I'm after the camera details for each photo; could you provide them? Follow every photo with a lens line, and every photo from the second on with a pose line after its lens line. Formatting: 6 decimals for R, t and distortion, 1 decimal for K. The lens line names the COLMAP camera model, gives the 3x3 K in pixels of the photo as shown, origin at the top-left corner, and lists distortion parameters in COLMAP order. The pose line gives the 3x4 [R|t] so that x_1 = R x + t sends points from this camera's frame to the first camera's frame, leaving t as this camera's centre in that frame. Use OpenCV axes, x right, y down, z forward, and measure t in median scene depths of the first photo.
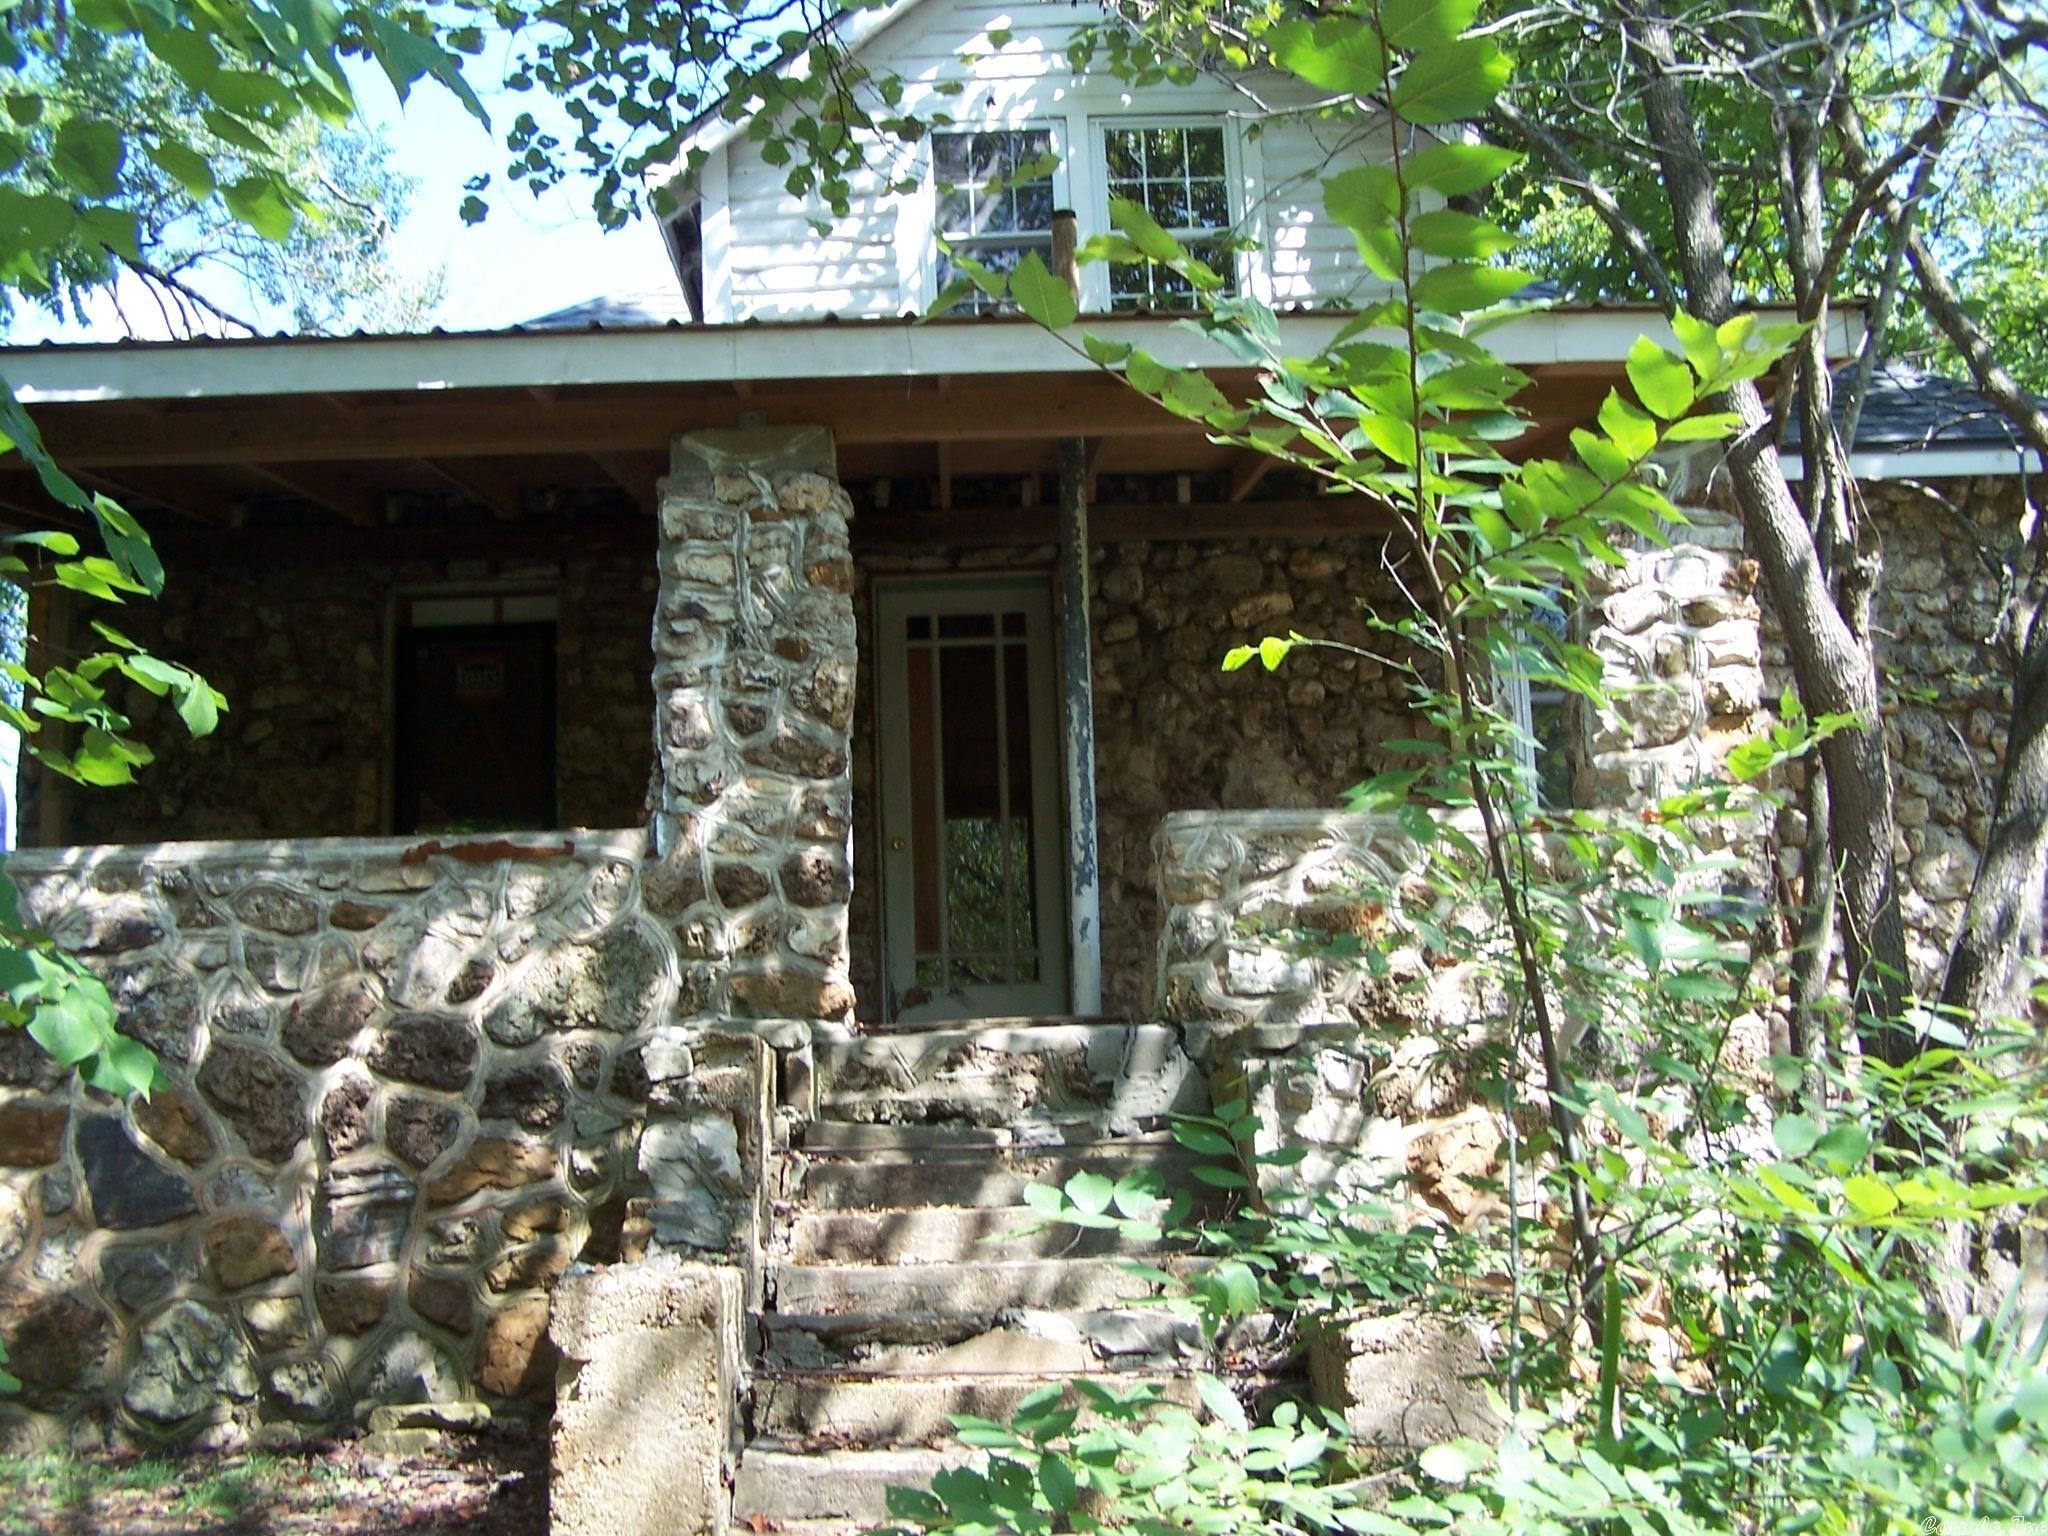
lens RADIAL K [[2359.5, 0, 1017.4], [0, 2359.5, 798.6], [0, 0, 1]] dist [-0.190345, 0.336188]
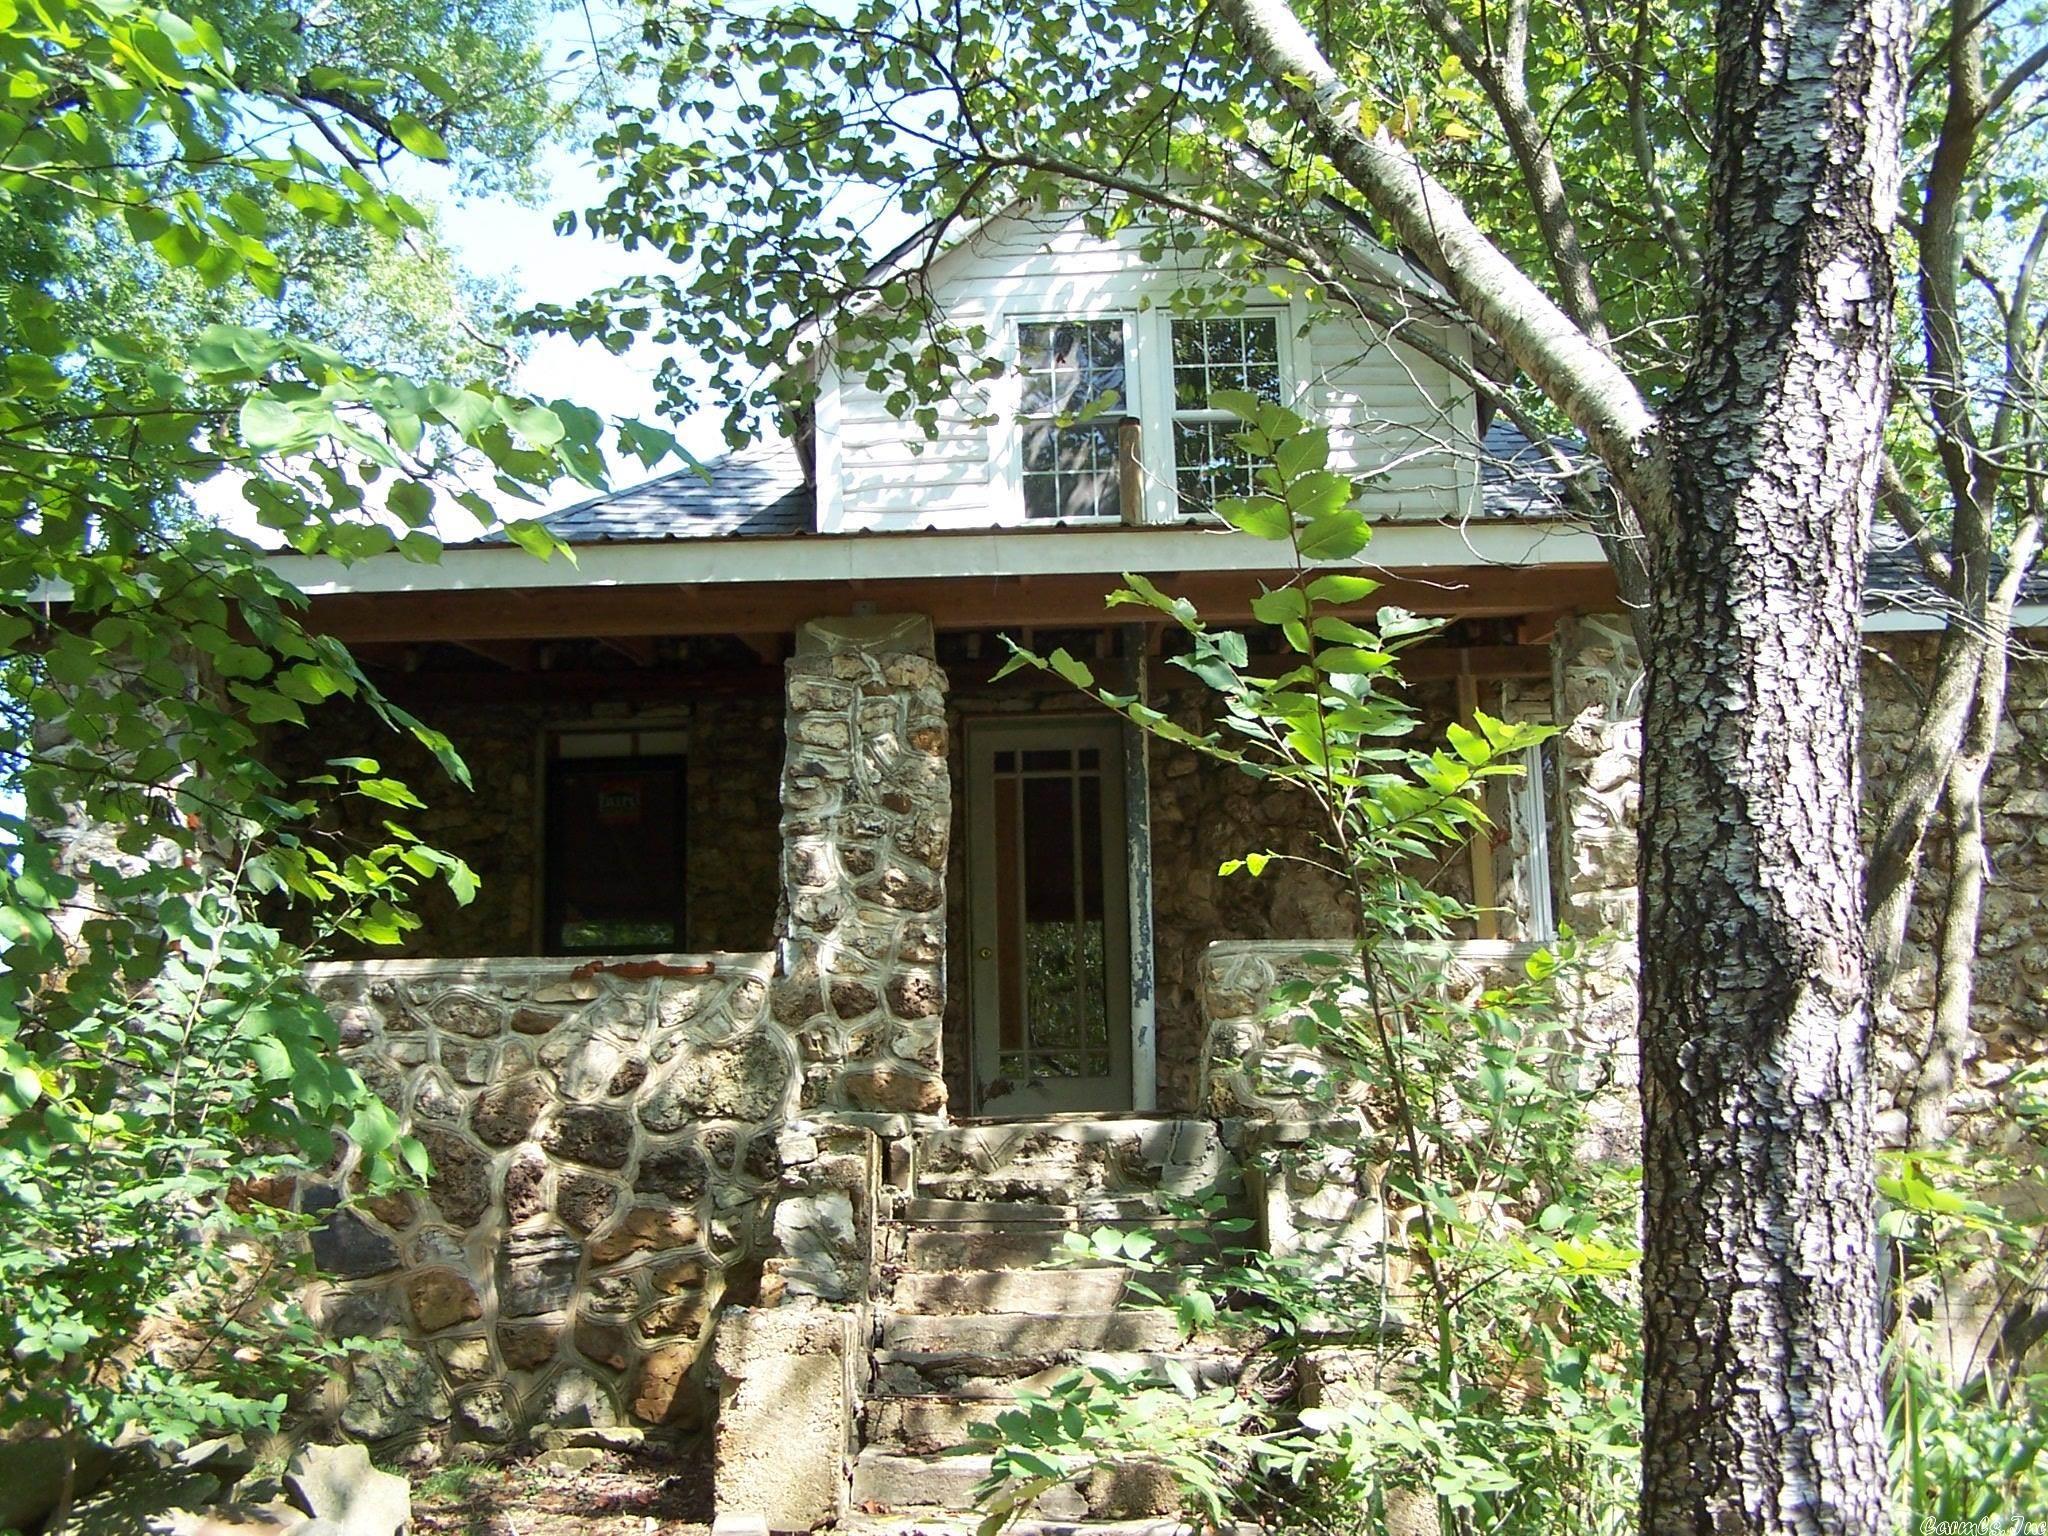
lens RADIAL K [[2359.5, 0, 1017.4], [0, 2359.5, 798.6], [0, 0, 1]] dist [-0.190345, 0.336188]
pose [[0.999253, 0.005341, -0.038262, 0.011828], [-0.006546, 0.999485, -0.031418, -0.029302], [0.038074, 0.031645, 0.998774, -0.203411]]
